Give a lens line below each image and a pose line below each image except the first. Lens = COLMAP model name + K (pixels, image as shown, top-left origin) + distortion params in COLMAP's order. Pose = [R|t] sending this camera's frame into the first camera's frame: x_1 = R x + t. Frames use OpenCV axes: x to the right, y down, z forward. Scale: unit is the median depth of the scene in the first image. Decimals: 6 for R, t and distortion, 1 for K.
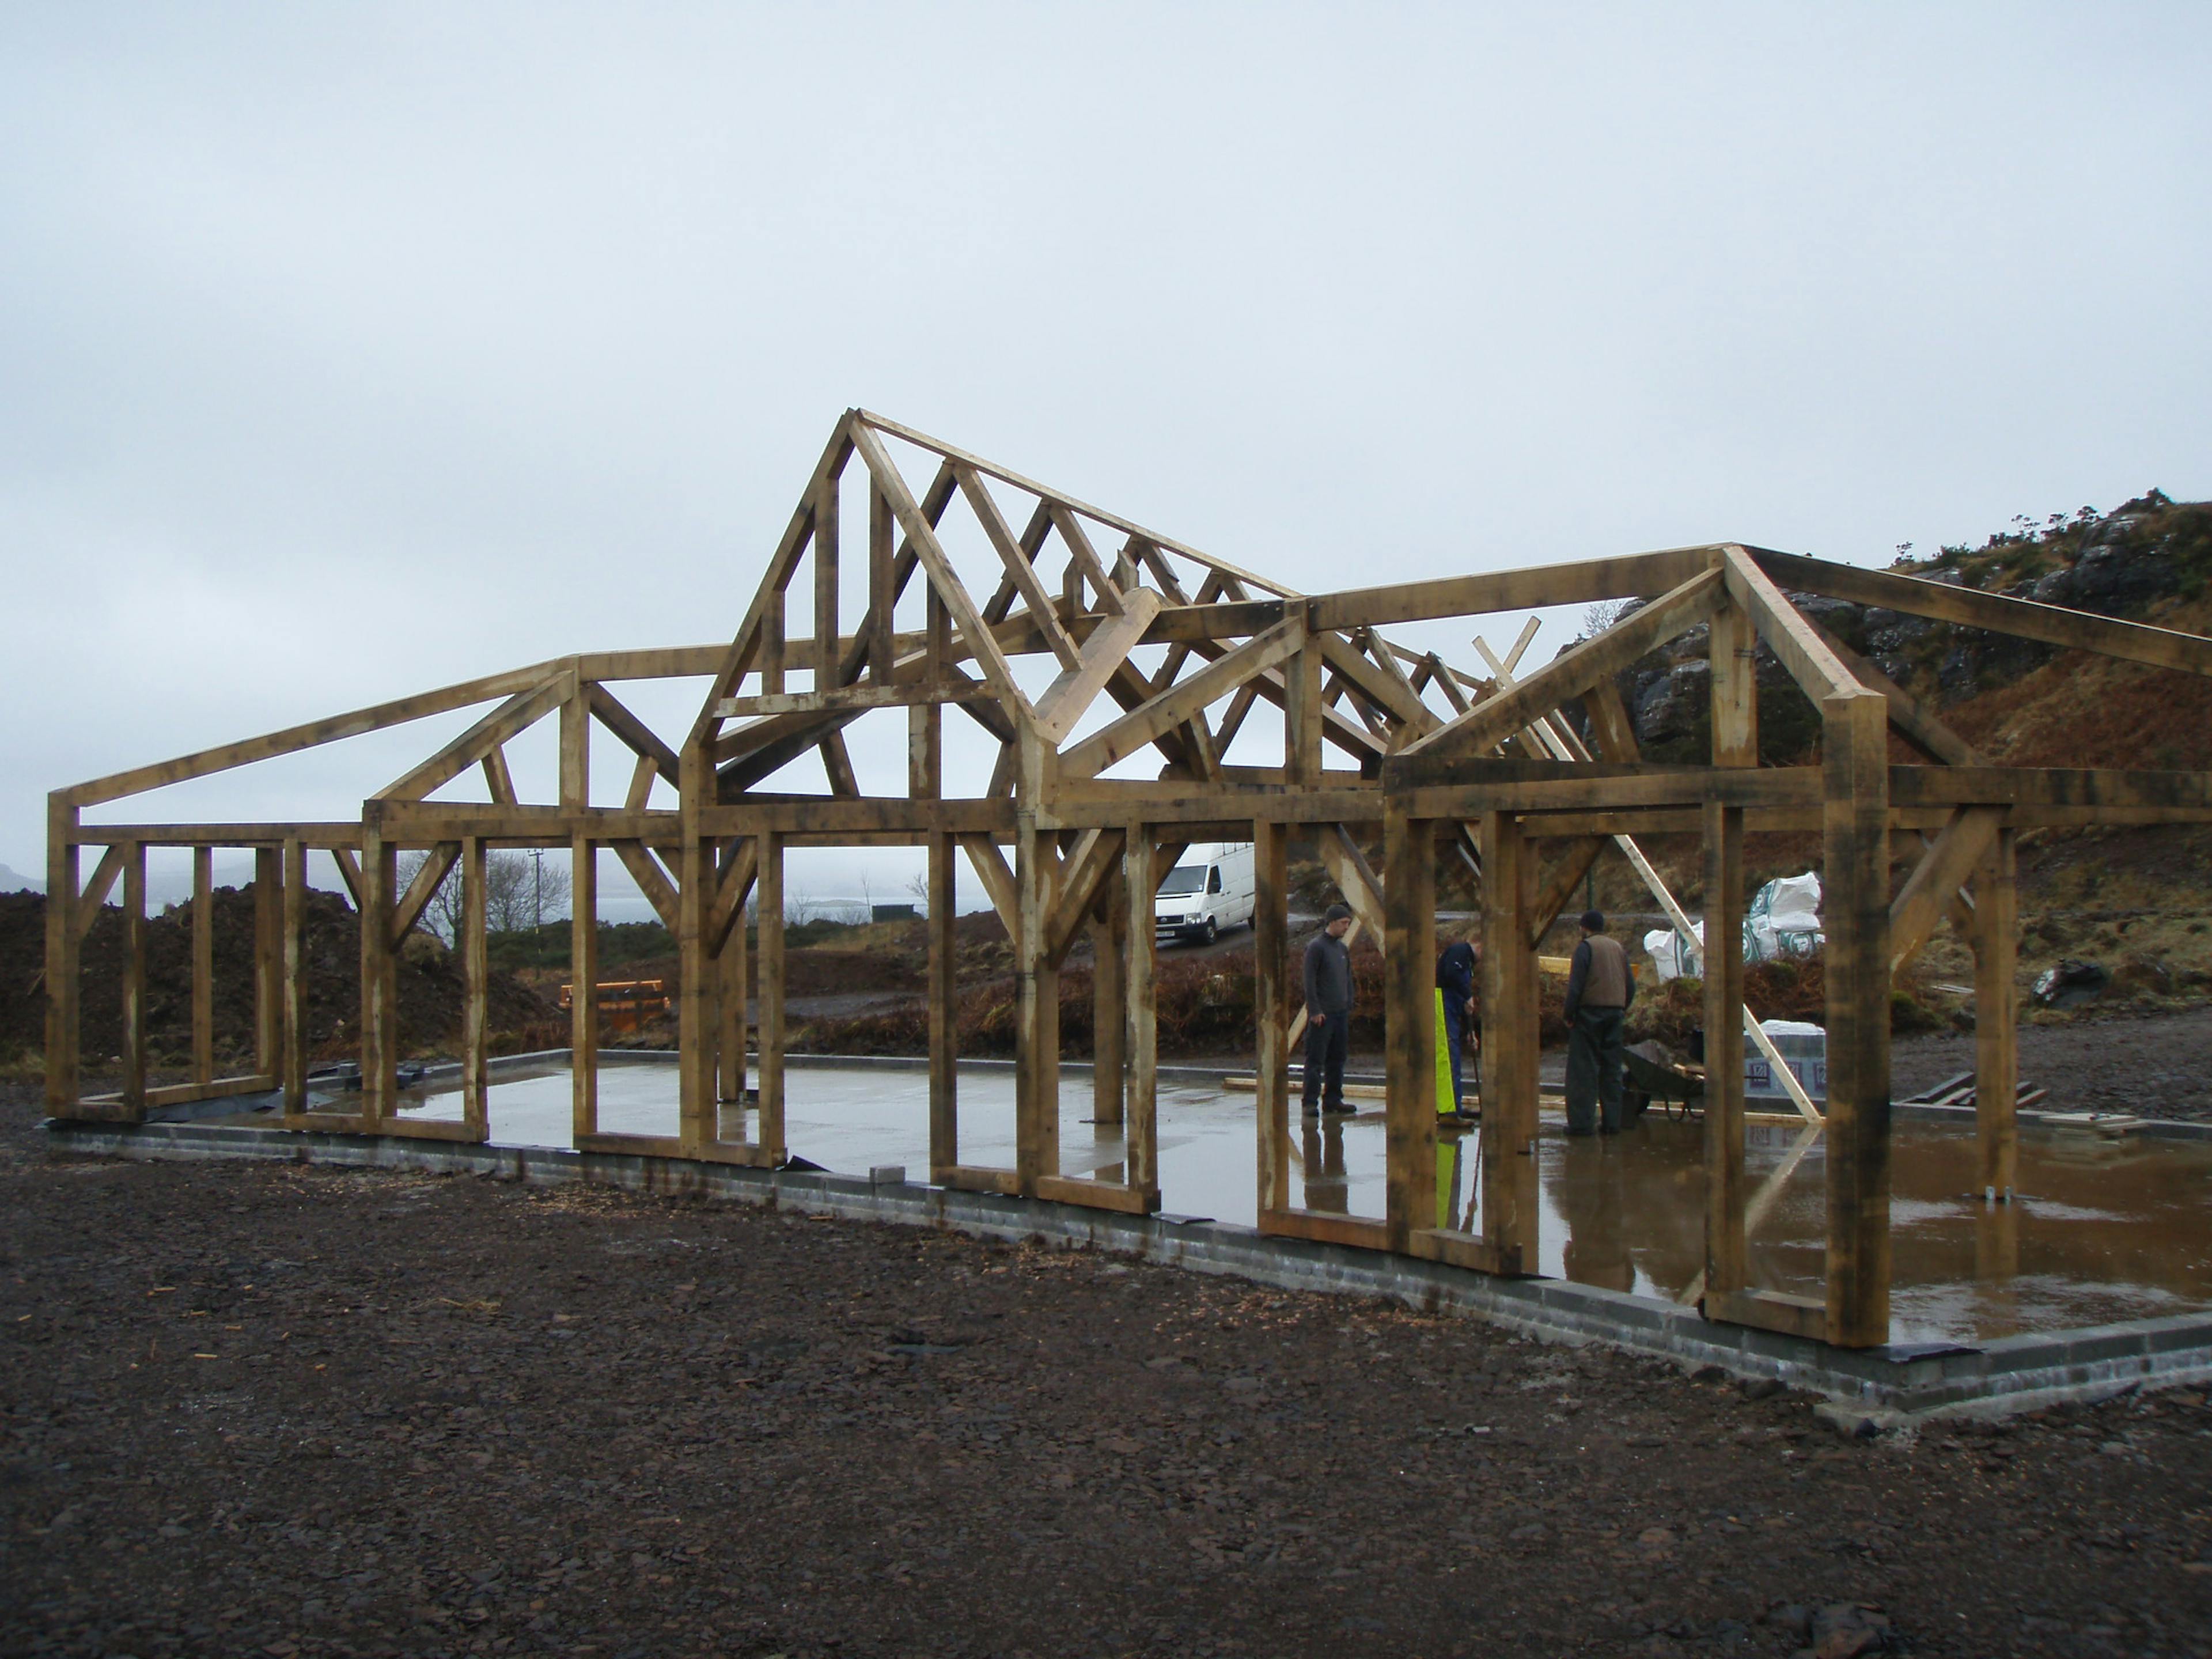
lens RADIAL K [[2557.2, 0, 1106.0], [0, 2557.2, 829.5], [0, 0, 1]] dist [-0.197484, 0.254899]
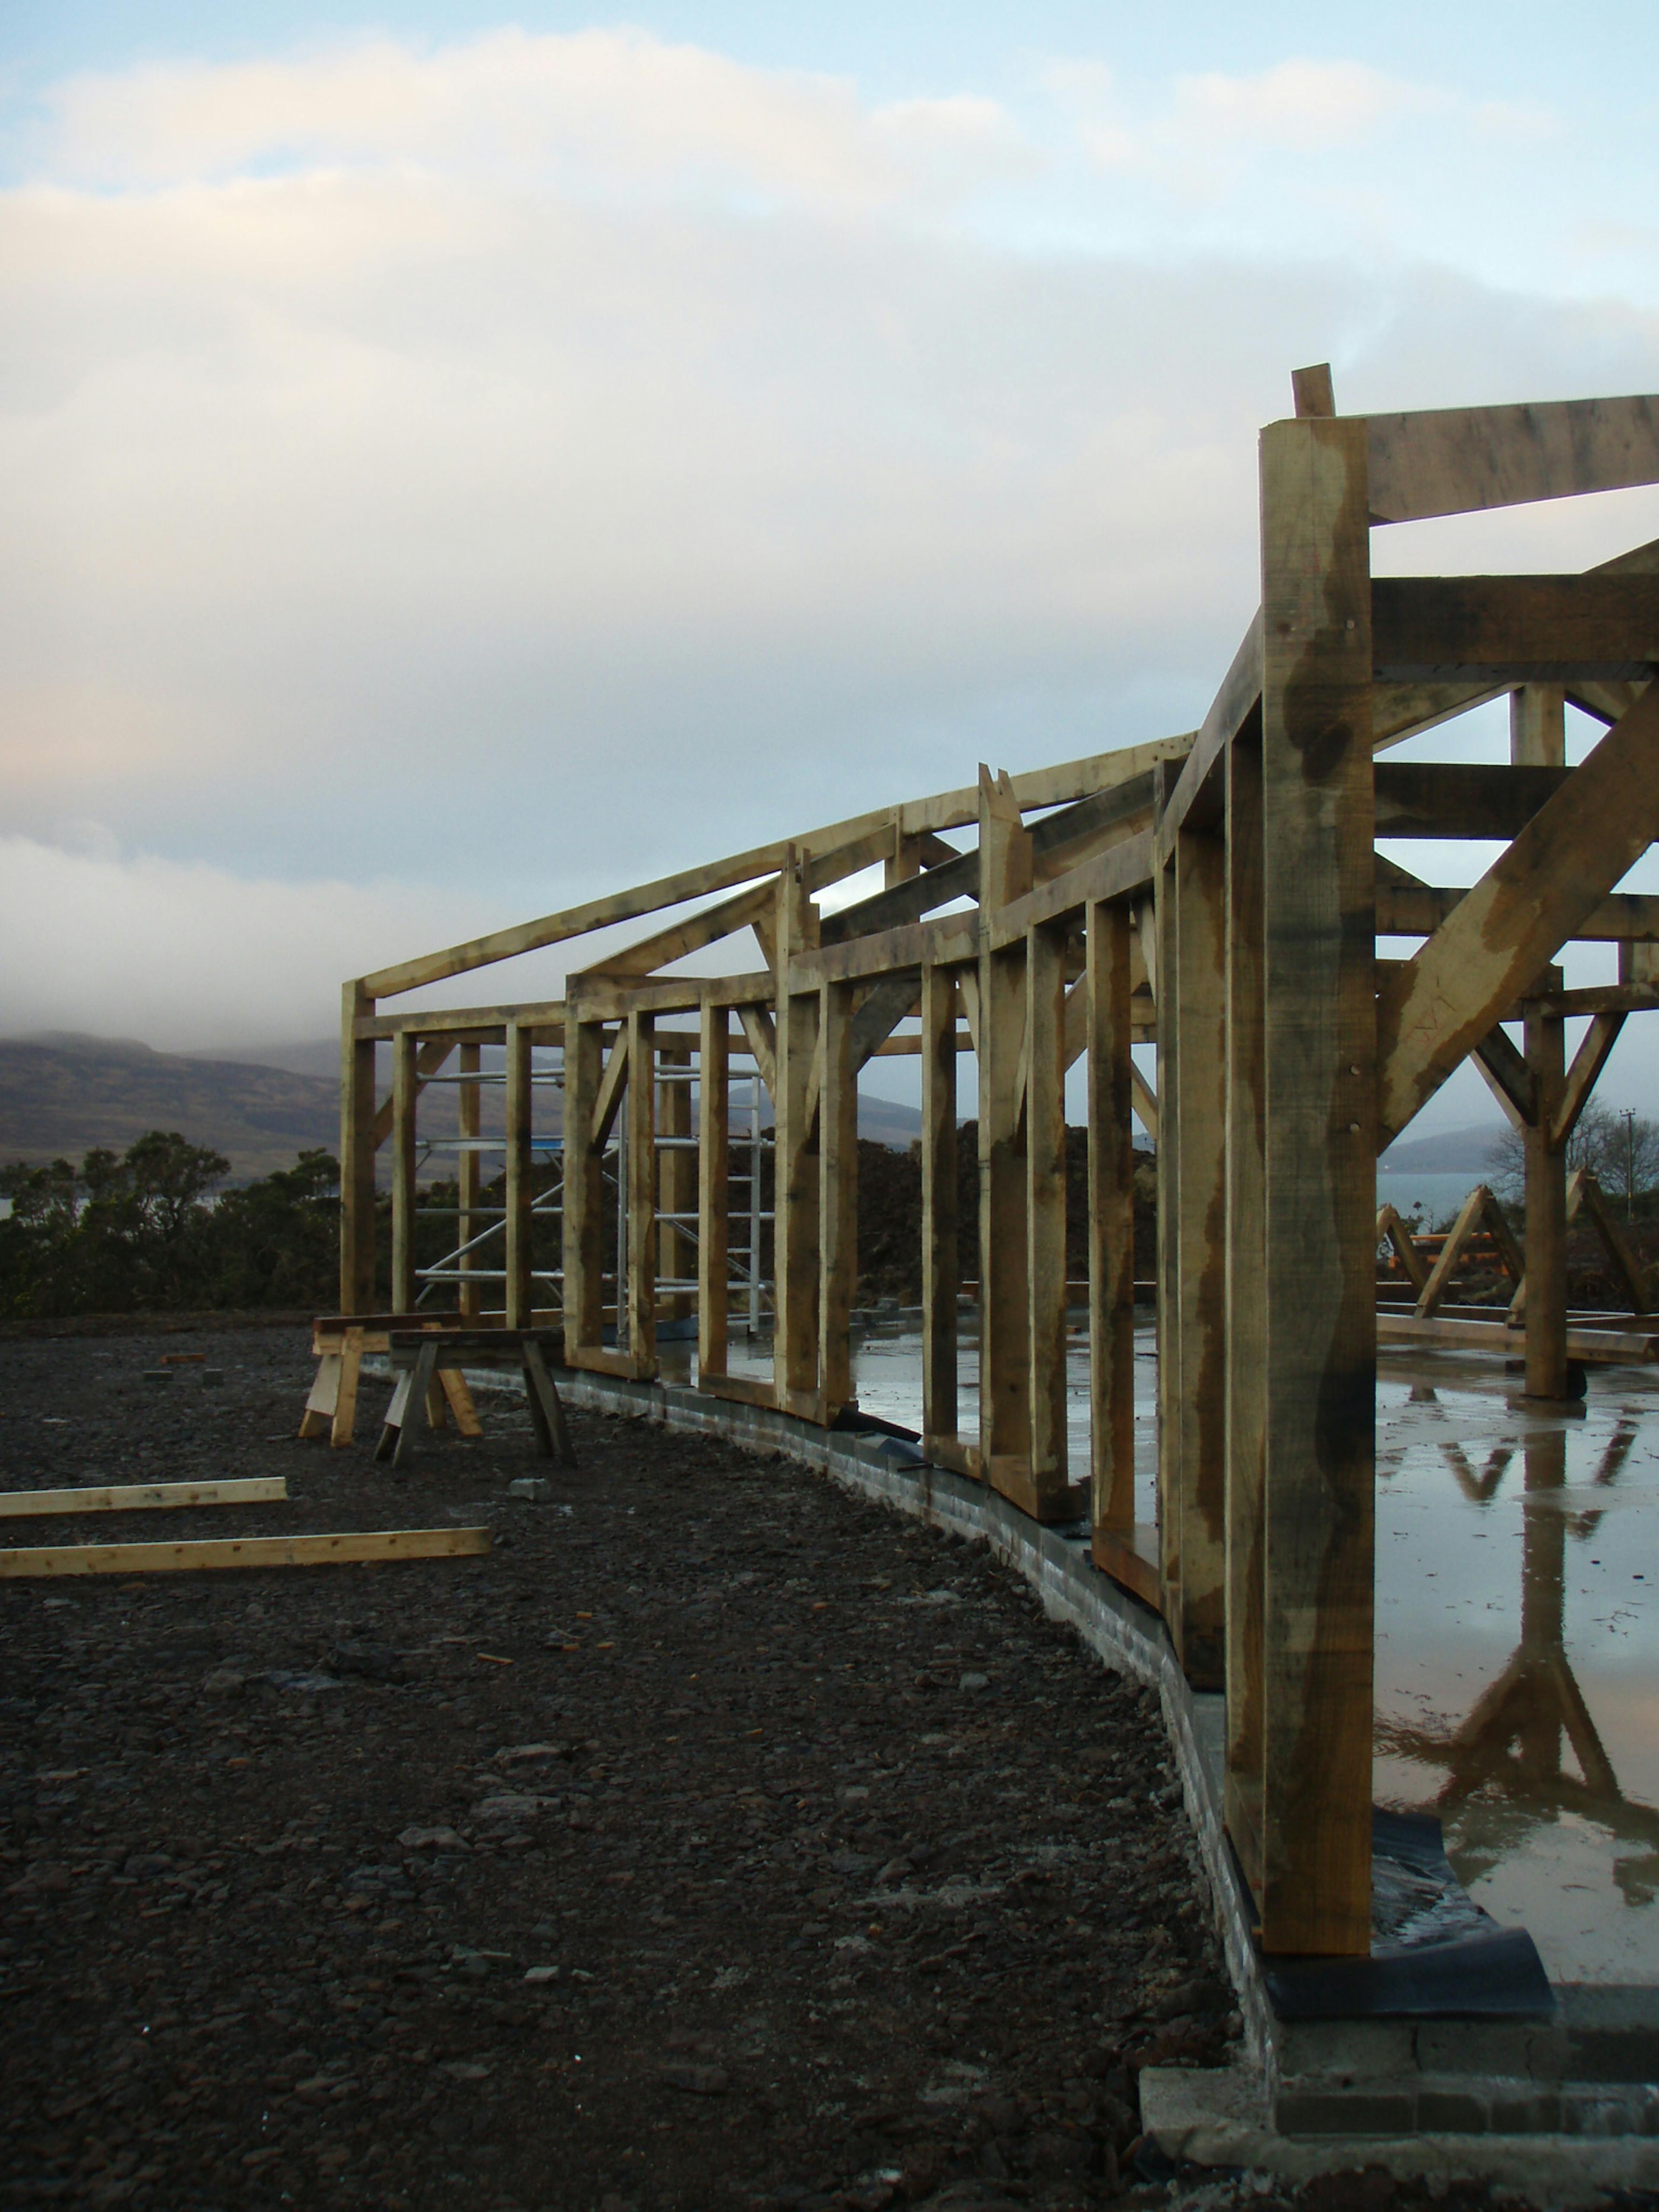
lens RADIAL K [[2557.2, 0, 829.5], [0, 2557.2, 1106.0], [0, 0, 1]] dist [-0.197484, 0.254899]
pose [[0.842428, -0.004556, -0.538790, 0.261968], [0.005673, 0.999984, 0.000415, 0.035080], [0.538780, -0.003406, 0.842440, 0.338128]]
